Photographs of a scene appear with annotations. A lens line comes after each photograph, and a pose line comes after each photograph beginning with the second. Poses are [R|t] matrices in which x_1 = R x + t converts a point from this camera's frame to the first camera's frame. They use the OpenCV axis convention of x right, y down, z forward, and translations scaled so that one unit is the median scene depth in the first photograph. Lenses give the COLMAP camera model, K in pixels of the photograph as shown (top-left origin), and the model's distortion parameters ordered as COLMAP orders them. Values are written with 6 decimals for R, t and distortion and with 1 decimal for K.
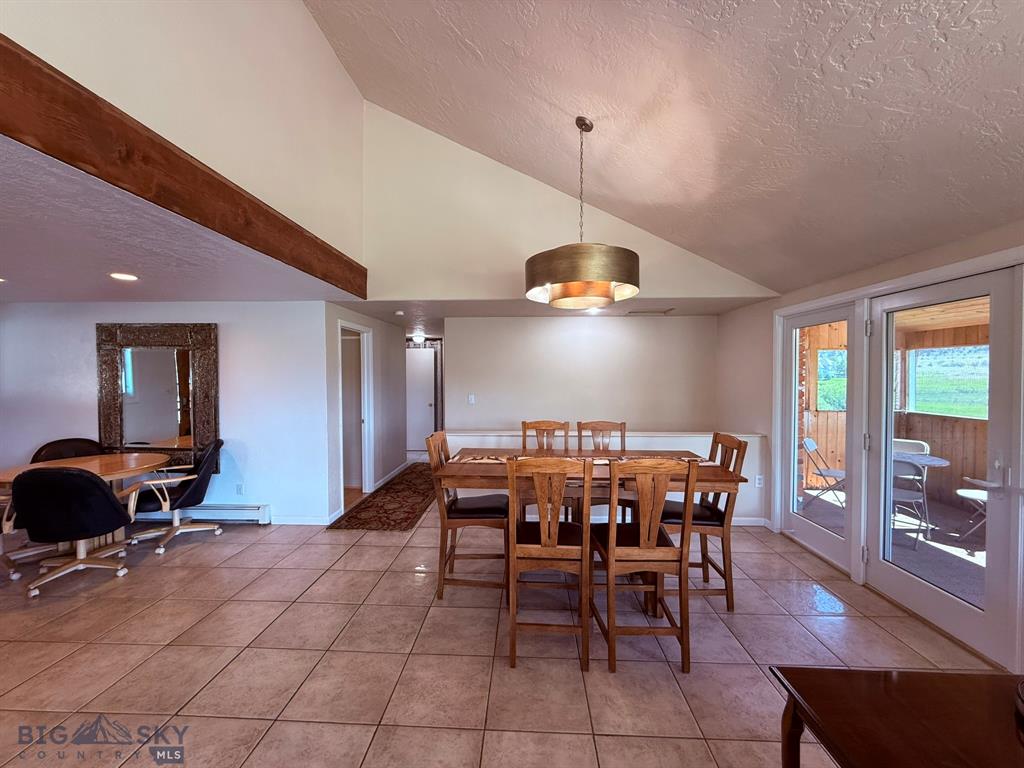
lens RADIAL K [[407.1, 0, 512.0], [0, 407.1, 384.0], [0, 0, 1]] dist [-0.000980, 0.000055]
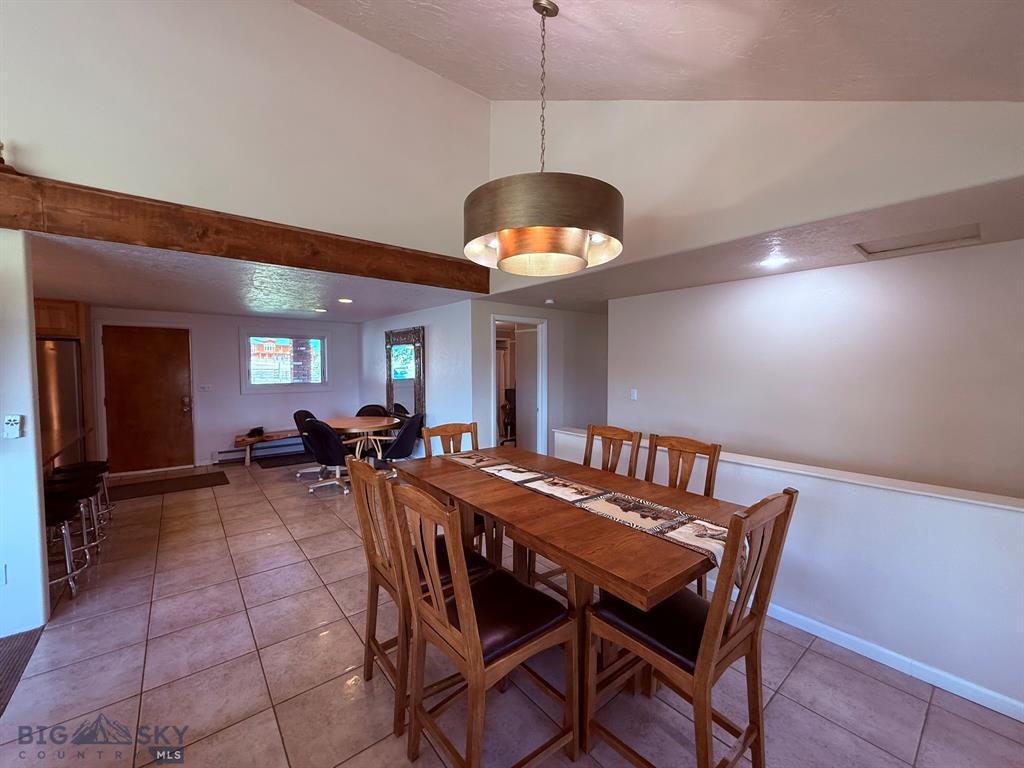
lens RADIAL K [[407.1, 0, 512.0], [0, 407.1, 384.0], [0, 0, 1]] dist [-0.000980, 0.000055]
pose [[0.664516, 0.034912, -0.746458, 0.607929], [-0.017226, 0.999358, 0.031405, -0.009842], [0.747075, -0.008011, 0.664691, 0.434134]]
